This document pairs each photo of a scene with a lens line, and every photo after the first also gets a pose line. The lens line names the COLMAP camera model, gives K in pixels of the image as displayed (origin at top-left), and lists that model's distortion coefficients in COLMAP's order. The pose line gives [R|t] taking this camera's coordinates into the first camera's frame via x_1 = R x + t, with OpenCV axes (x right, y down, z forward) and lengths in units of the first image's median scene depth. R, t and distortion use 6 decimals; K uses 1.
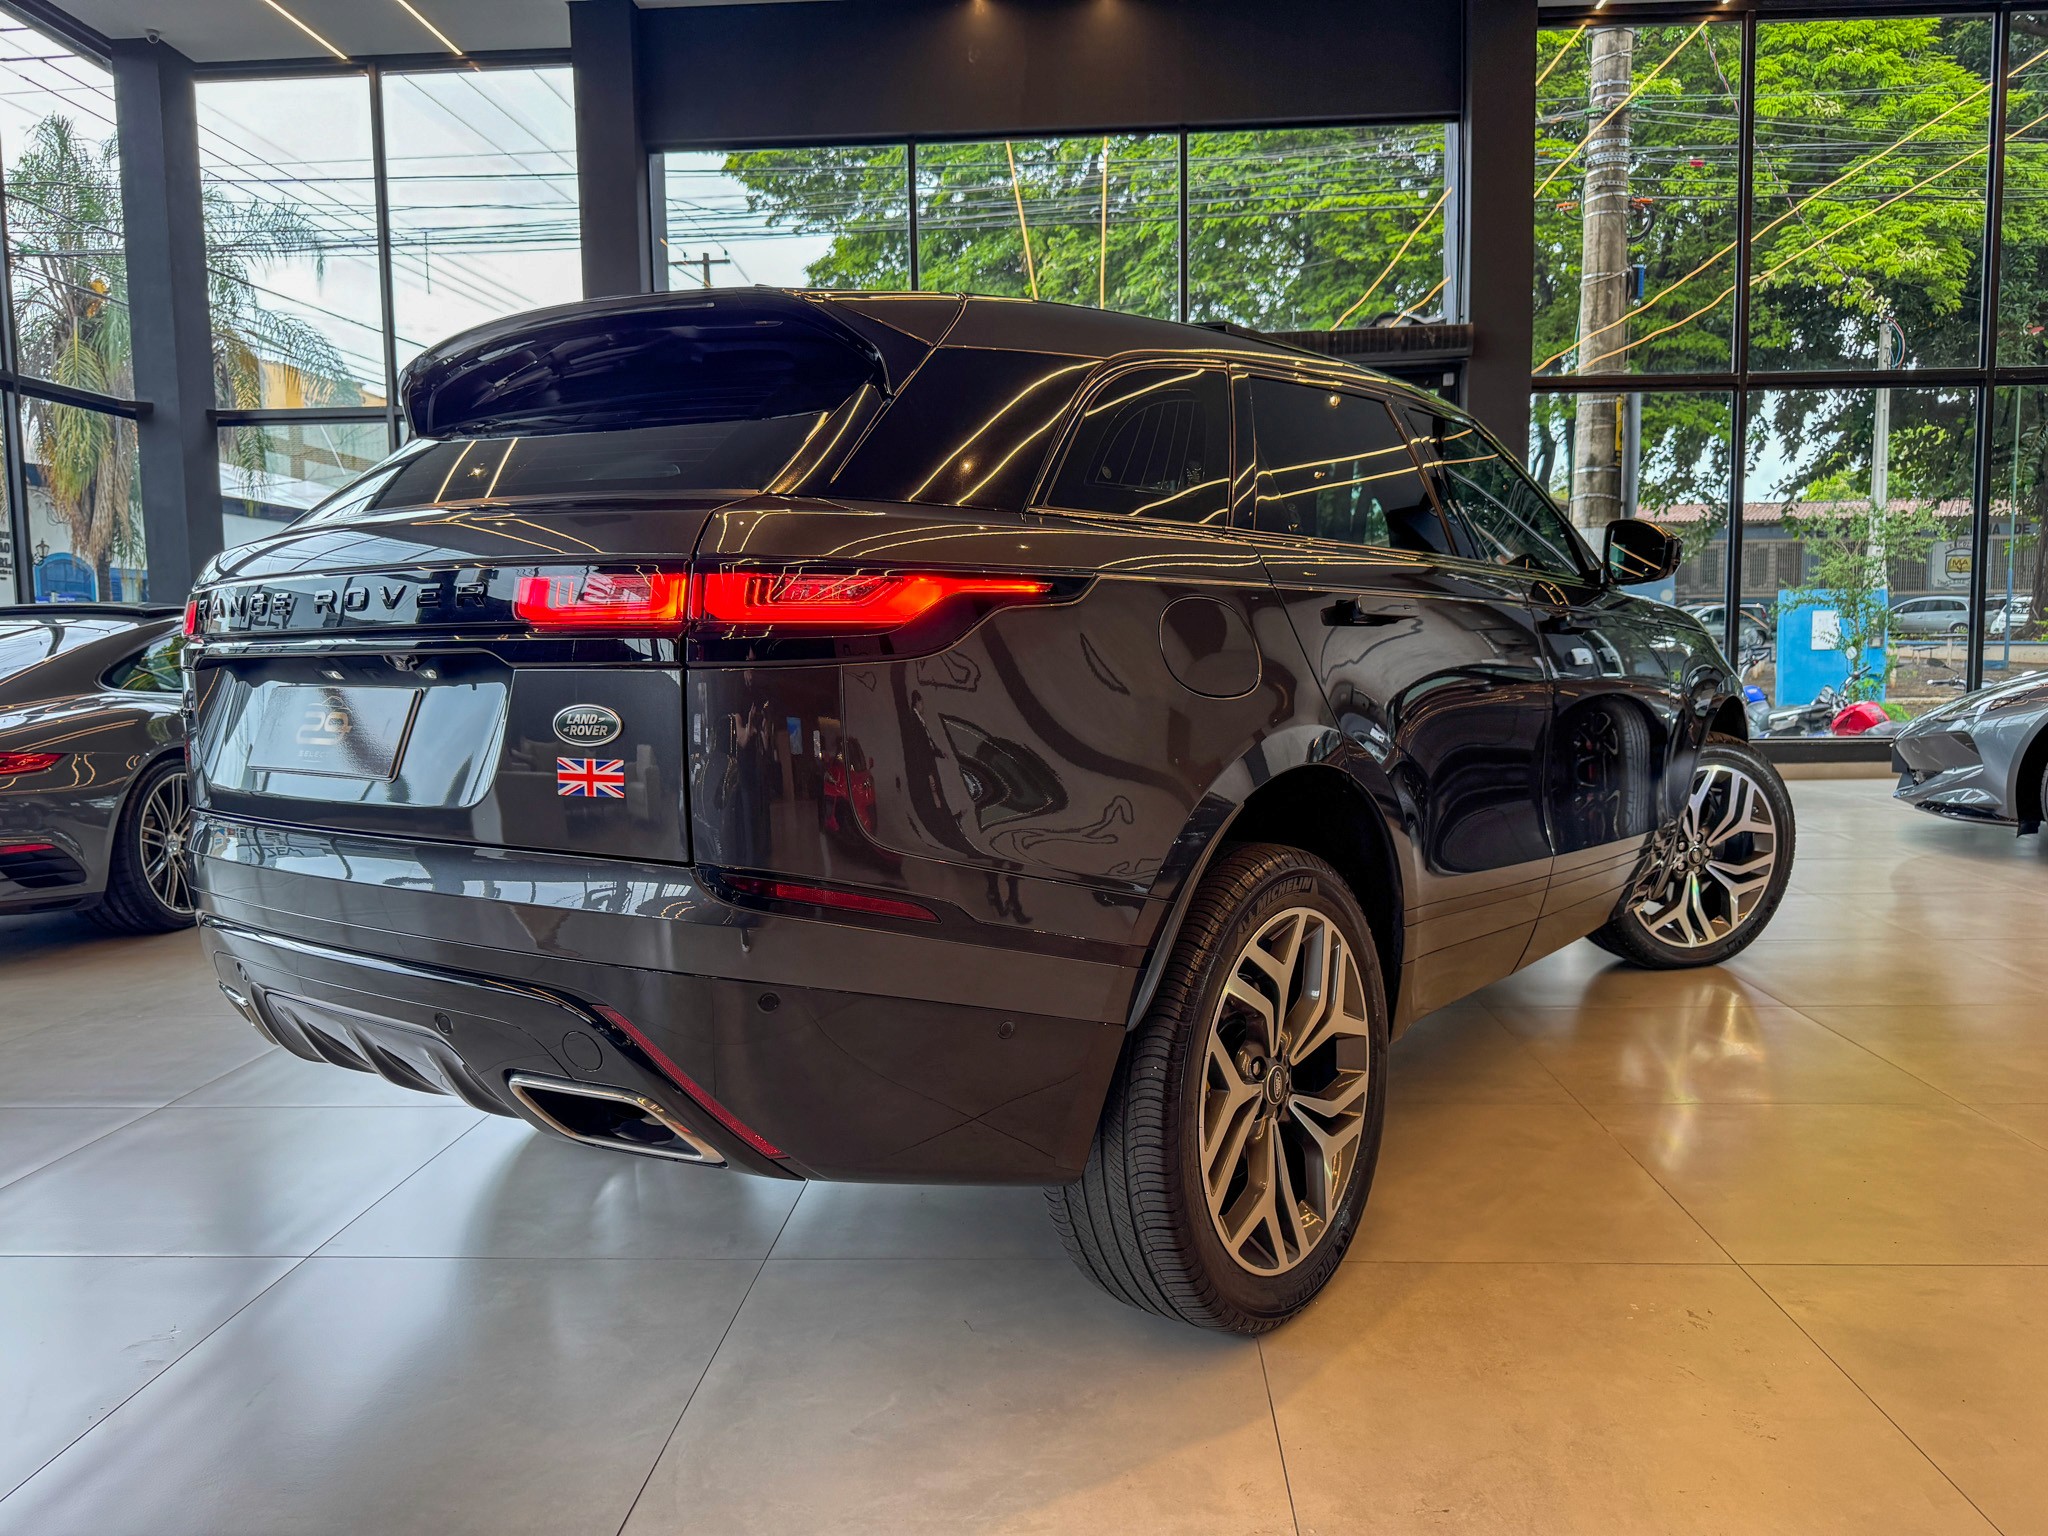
lens RADIAL K [[1466.4, 0, 1019.4], [0, 1466.4, 759.1], [0, 0, 1]] dist [0.045363, -0.048958]
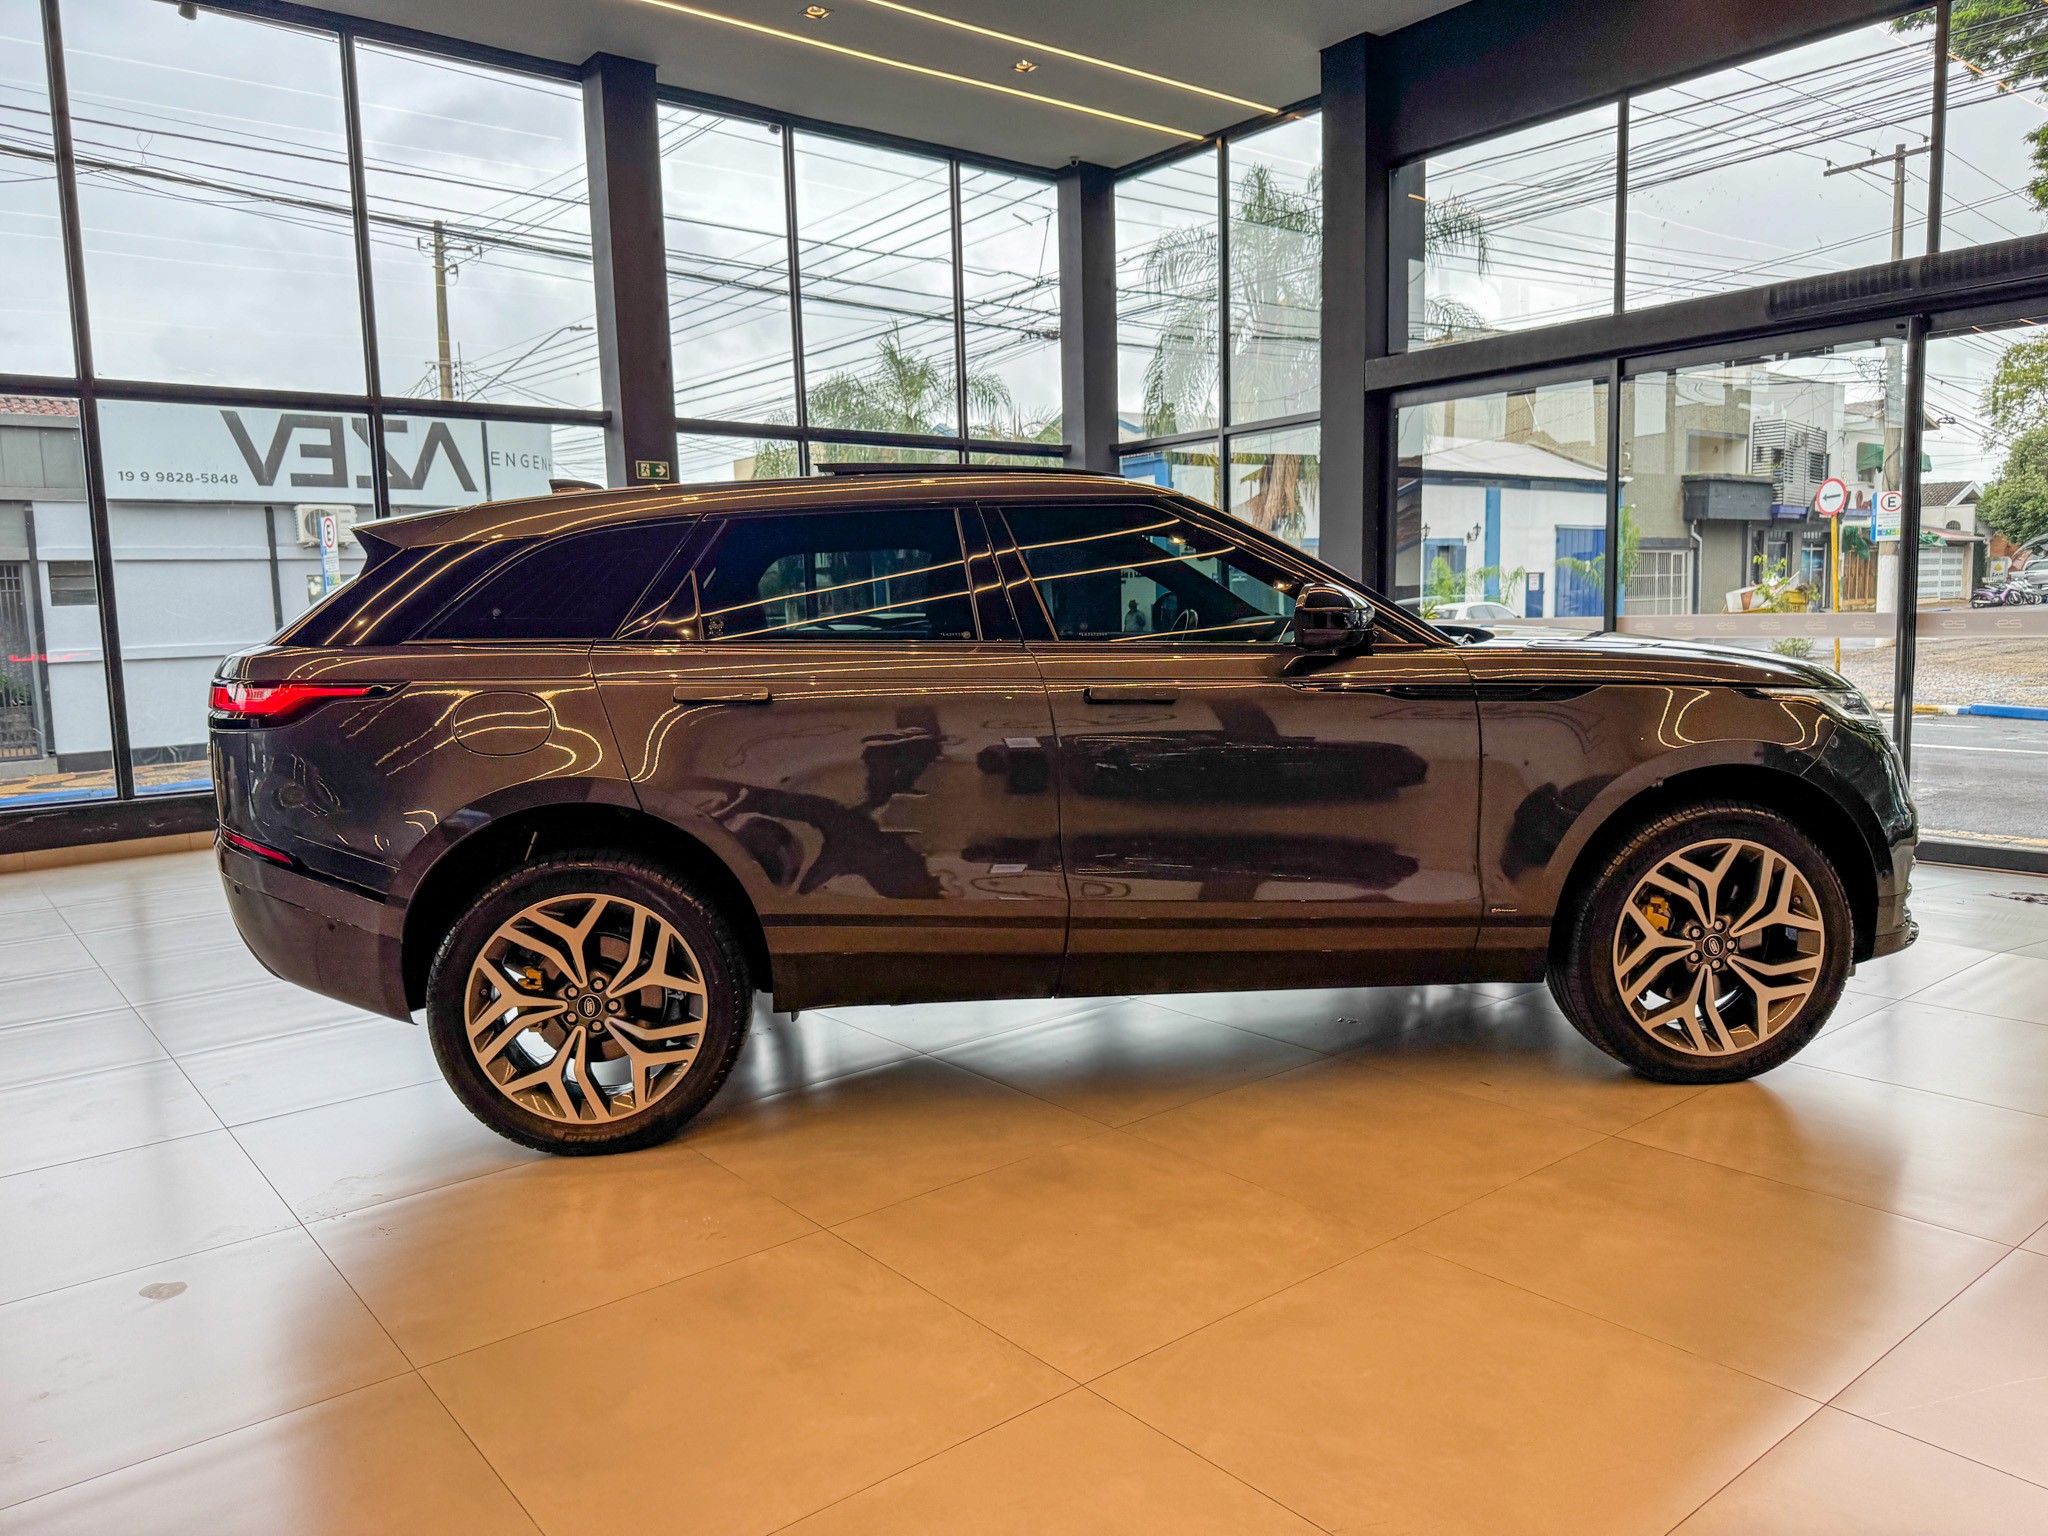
lens RADIAL K [[1466.4, 0, 1019.4], [0, 1466.4, 759.1], [0, 0, 1]] dist [0.045363, -0.048958]
pose [[0.685887, 0.070328, -0.724302, 0.784628], [-0.042136, 0.997487, 0.056953, -0.070608], [0.726488, -0.008544, 0.687127, 0.137919]]
